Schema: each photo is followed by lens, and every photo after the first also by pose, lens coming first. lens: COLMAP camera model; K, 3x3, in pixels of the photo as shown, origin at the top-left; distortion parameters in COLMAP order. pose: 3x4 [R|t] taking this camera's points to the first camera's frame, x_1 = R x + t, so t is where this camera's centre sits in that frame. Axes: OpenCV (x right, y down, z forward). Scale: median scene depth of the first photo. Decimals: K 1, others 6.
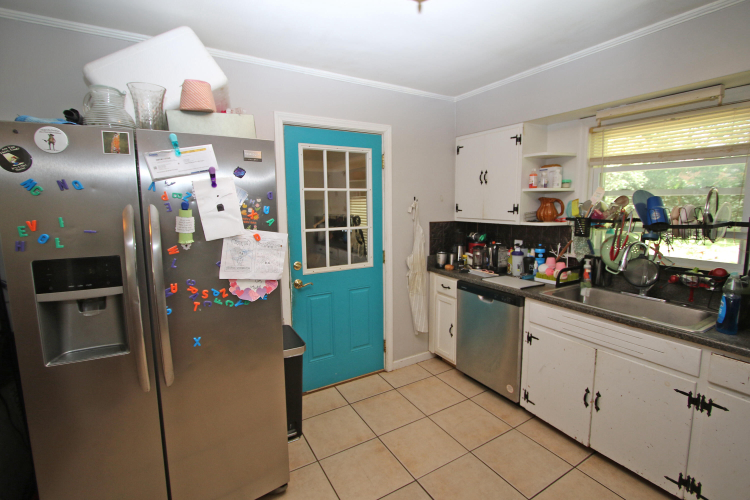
lens RADIAL K [[341.3, 0, 377.6], [0, 341.3, 240.1], [0, 0, 1]] dist [-0.015506, 0.000019]
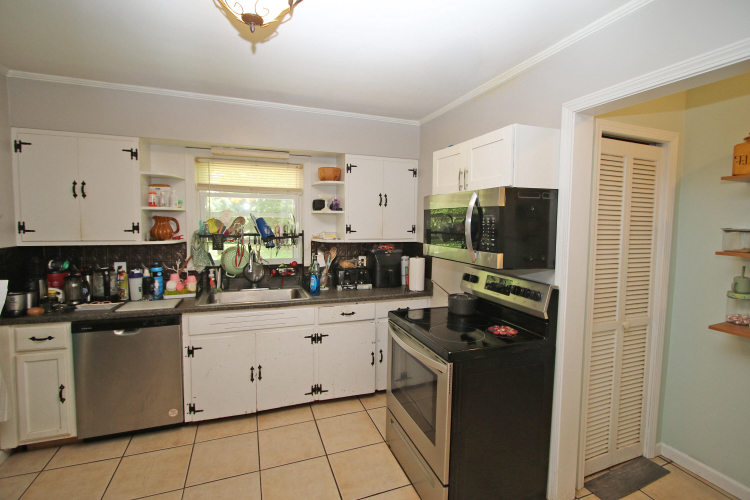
lens RADIAL K [[341.3, 0, 377.6], [0, 341.3, 240.1], [0, 0, 1]] dist [-0.015506, 0.000019]
pose [[0.173195, -0.047919, 0.983721, -0.400981], [0.096413, 0.994843, 0.031486, -0.024232], [-0.980157, 0.089390, 0.176922, 0.197728]]
